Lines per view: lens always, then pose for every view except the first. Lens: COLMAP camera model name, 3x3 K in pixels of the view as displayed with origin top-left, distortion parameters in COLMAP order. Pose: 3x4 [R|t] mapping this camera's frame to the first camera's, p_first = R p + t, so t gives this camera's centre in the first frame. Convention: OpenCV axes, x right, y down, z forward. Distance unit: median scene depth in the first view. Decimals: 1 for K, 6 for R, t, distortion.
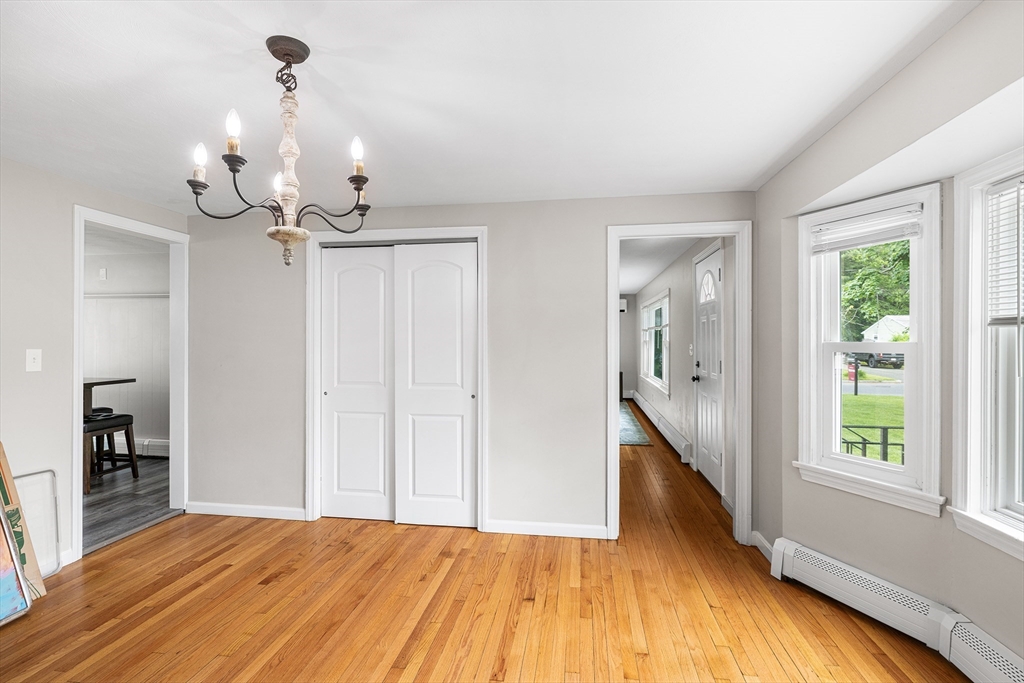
lens RADIAL K [[479.6, 0, 513.7], [0, 479.6, 341.7], [0, 0, 1]] dist [-0.001081, -0.000053]
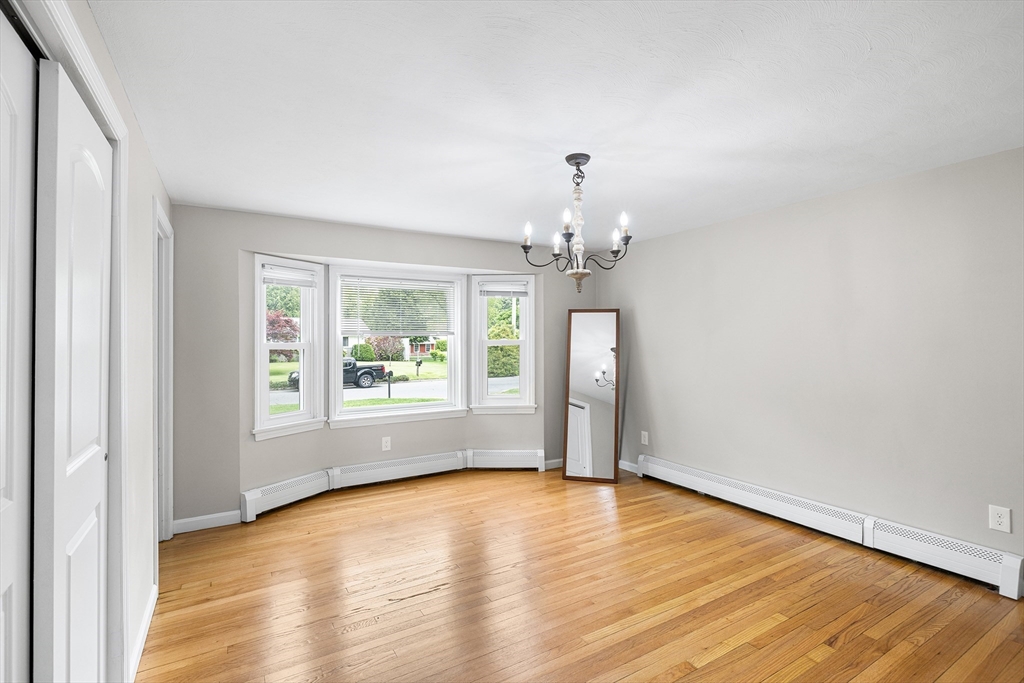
lens RADIAL K [[479.6, 0, 515.3], [0, 479.6, 340.5], [0, 0, 1]] dist [-0.001081, -0.000053]
pose [[-0.626287, -0.001103, 0.779592, -0.960593], [-0.000090, 0.999999, 0.001342, -0.008383], [-0.779592, 0.000771, -0.626287, 1.288207]]
